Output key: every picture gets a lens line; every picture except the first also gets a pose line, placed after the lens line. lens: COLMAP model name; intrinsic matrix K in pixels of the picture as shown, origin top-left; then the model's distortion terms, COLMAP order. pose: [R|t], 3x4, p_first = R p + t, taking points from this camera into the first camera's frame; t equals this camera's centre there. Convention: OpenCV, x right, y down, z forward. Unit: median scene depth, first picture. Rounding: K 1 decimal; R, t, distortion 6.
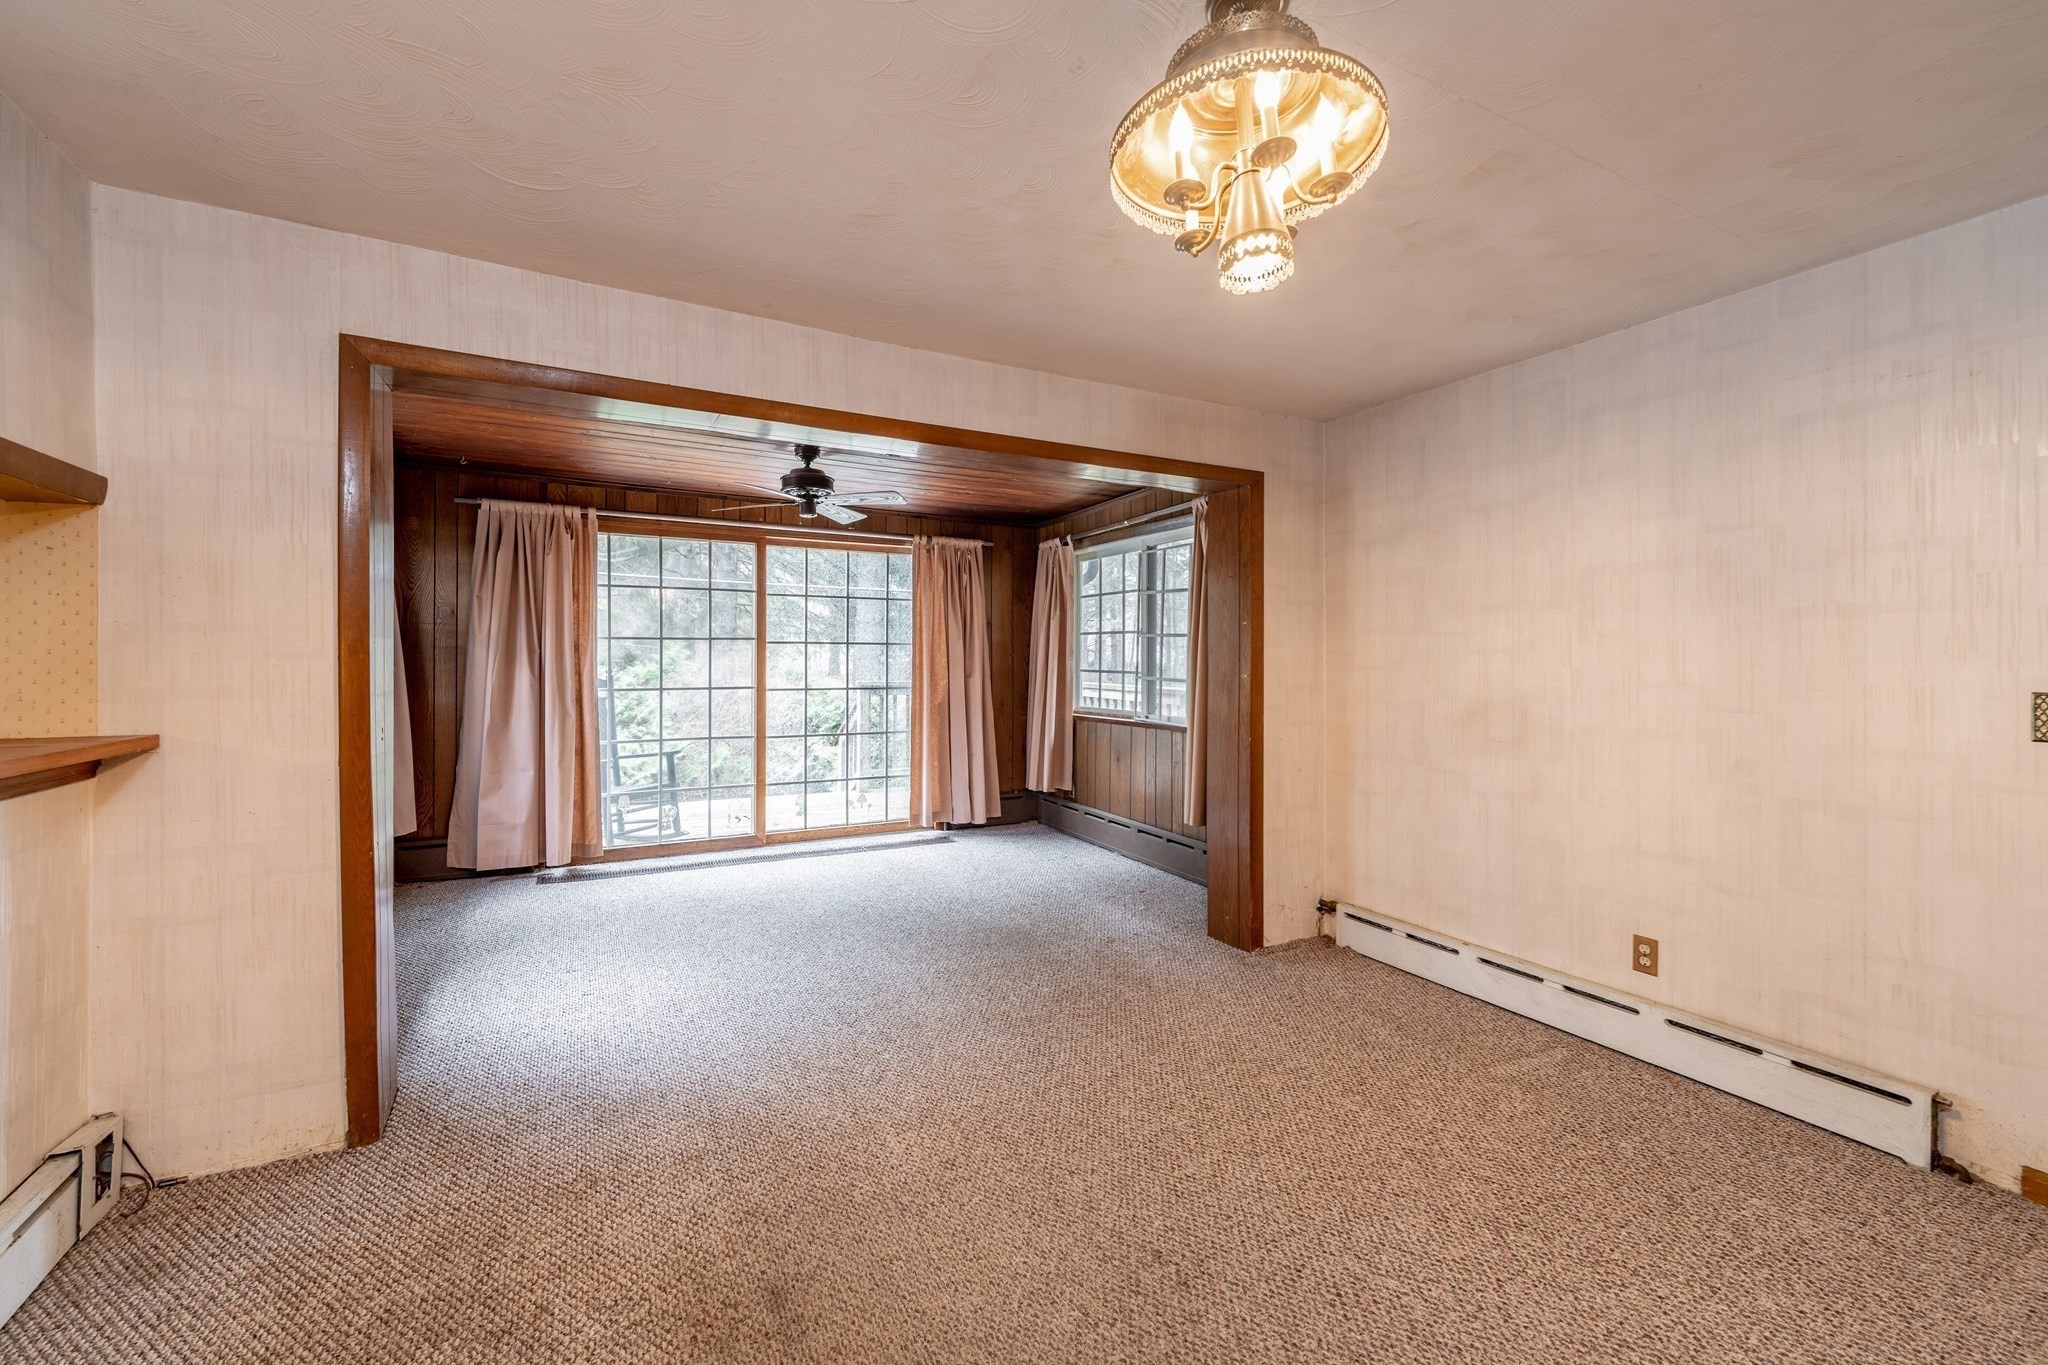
lens RADIAL K [[845.8, 0, 985.9], [0, 845.8, 665.7], [0, 0, 1]] dist [0.000380, 0.000019]
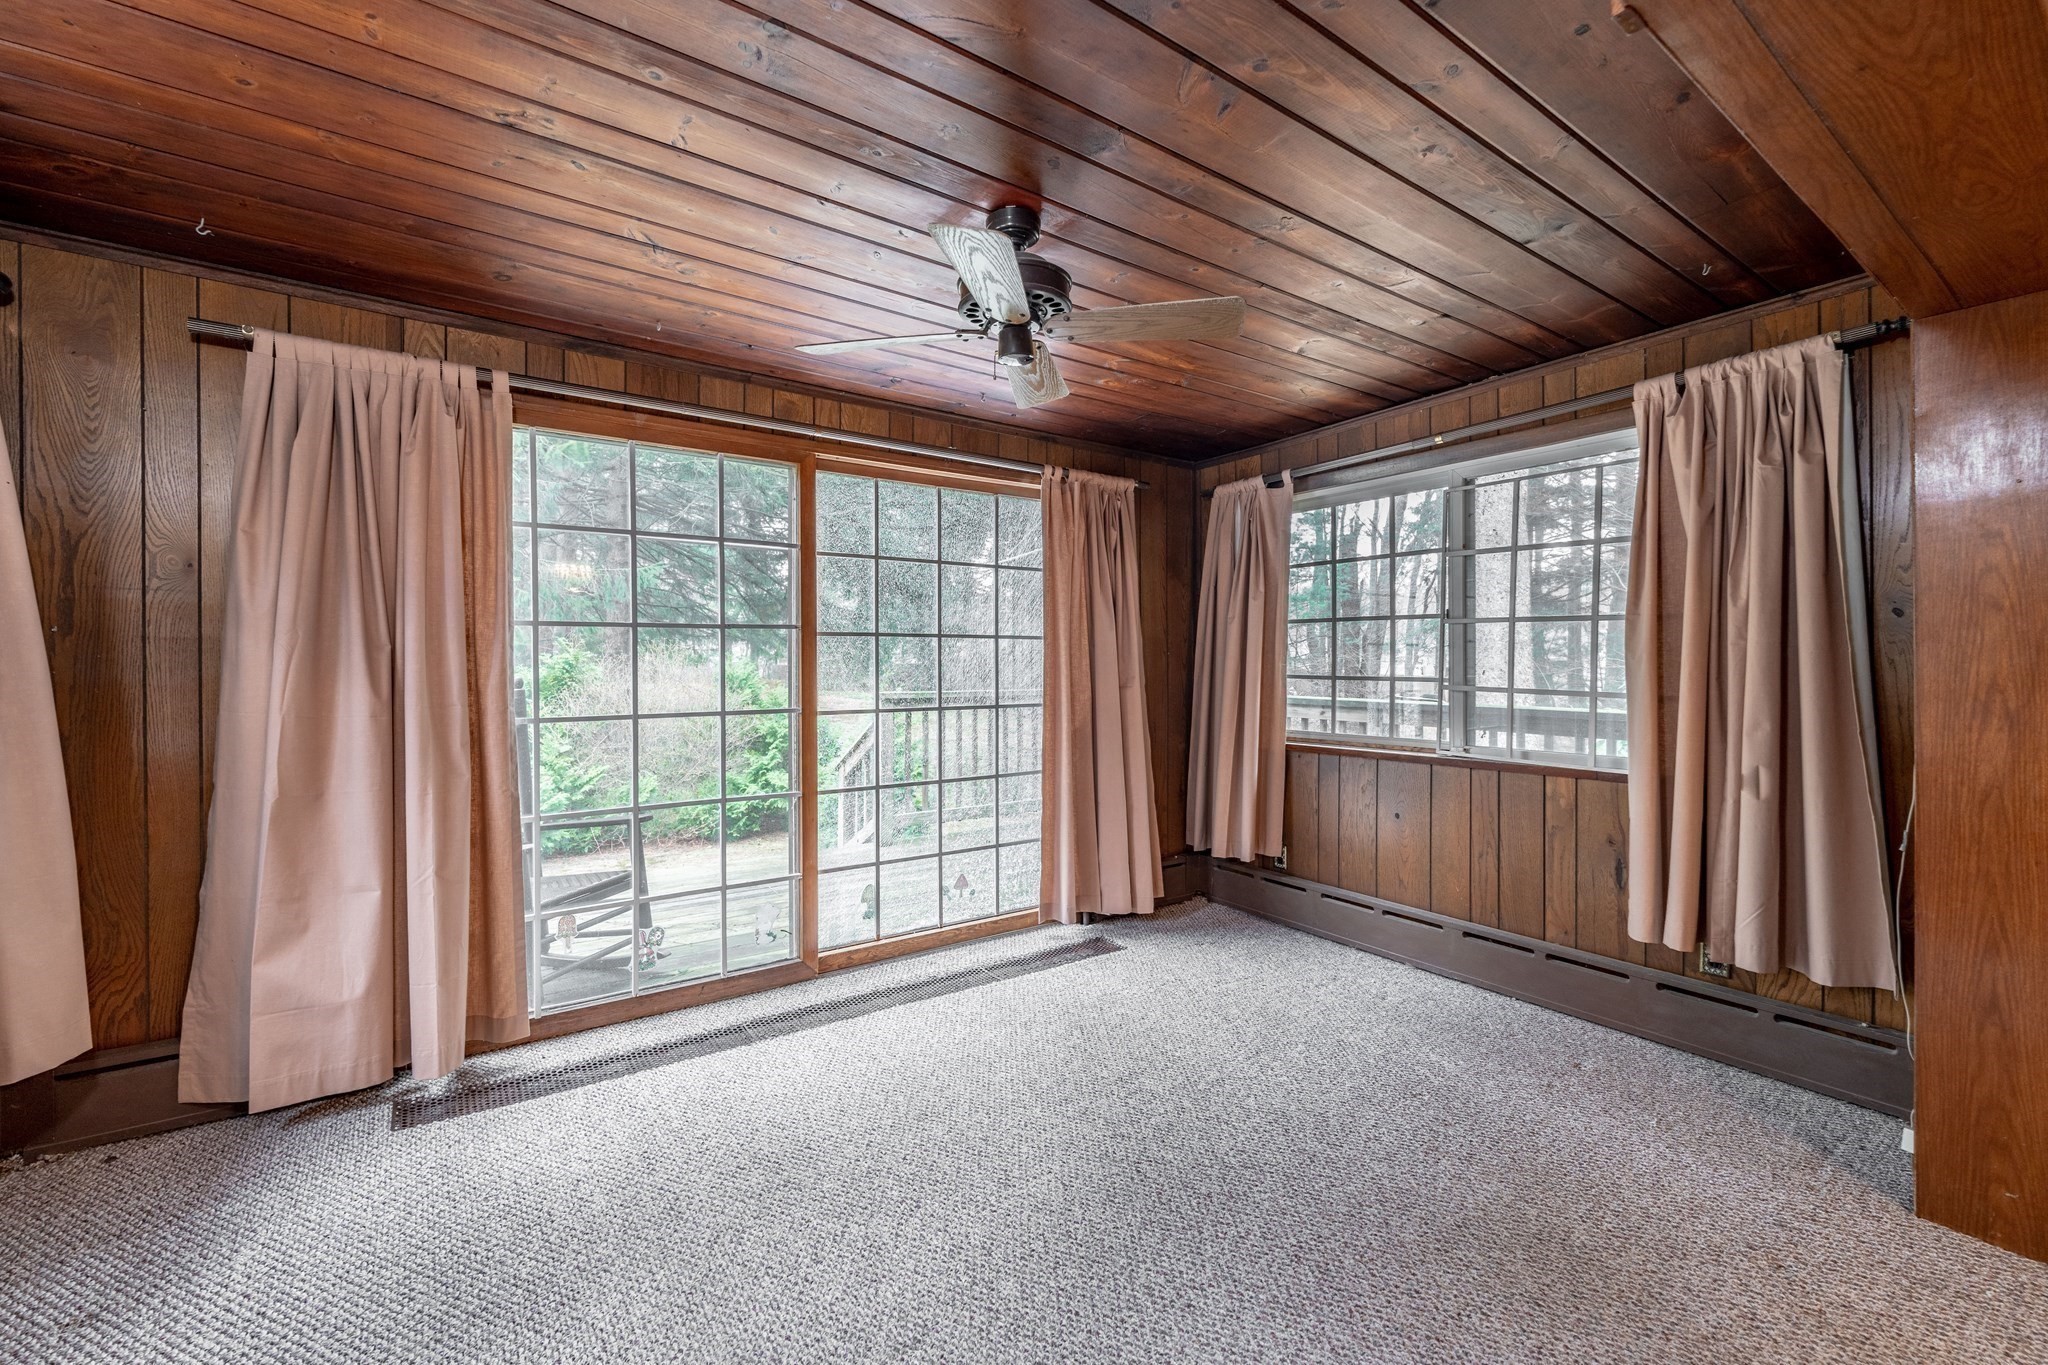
lens RADIAL K [[827.1, 0, 1014.4], [0, 827.1, 672.5], [0, 0, 1]] dist [0.000476, -0.000014]
pose [[0.985498, -0.007052, 0.169539, -0.251779], [0.006152, 0.999964, 0.005833, -0.003073], [-0.169574, -0.004706, 0.985506, 0.462991]]
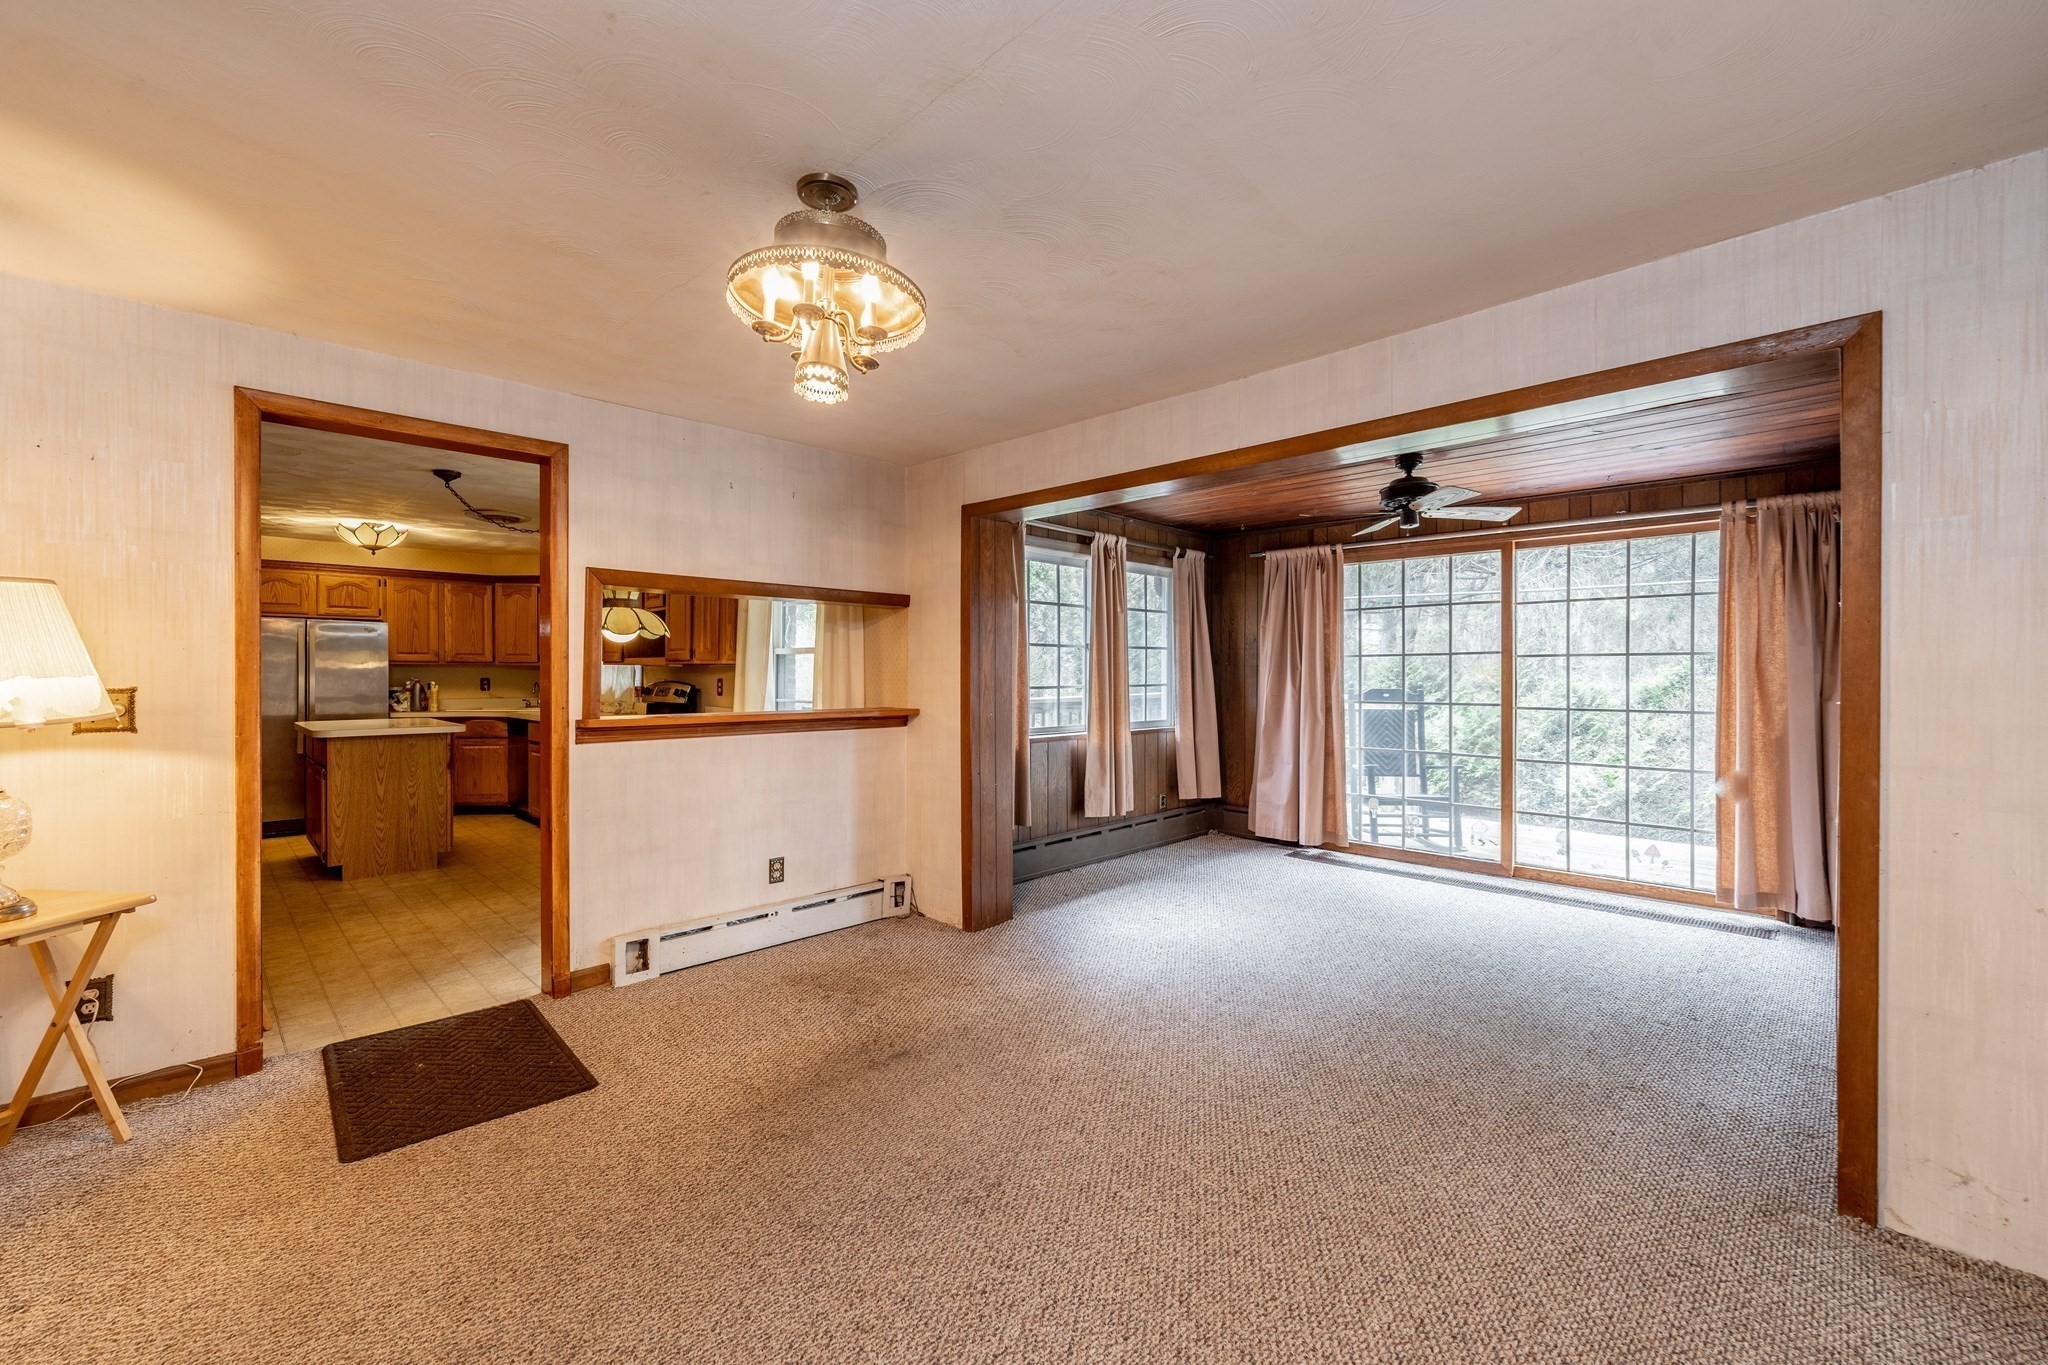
lens RADIAL K [[796.4, 0, 1005.8], [0, 796.4, 676.4], [0, 0, 1]] dist [-0.000979, -0.000131]
pose [[0.309095, -0.000720, -0.951031, 0.442946], [-0.006642, 0.999974, -0.002916, 0.001055], [0.951008, 0.007218, 0.309083, 0.239104]]
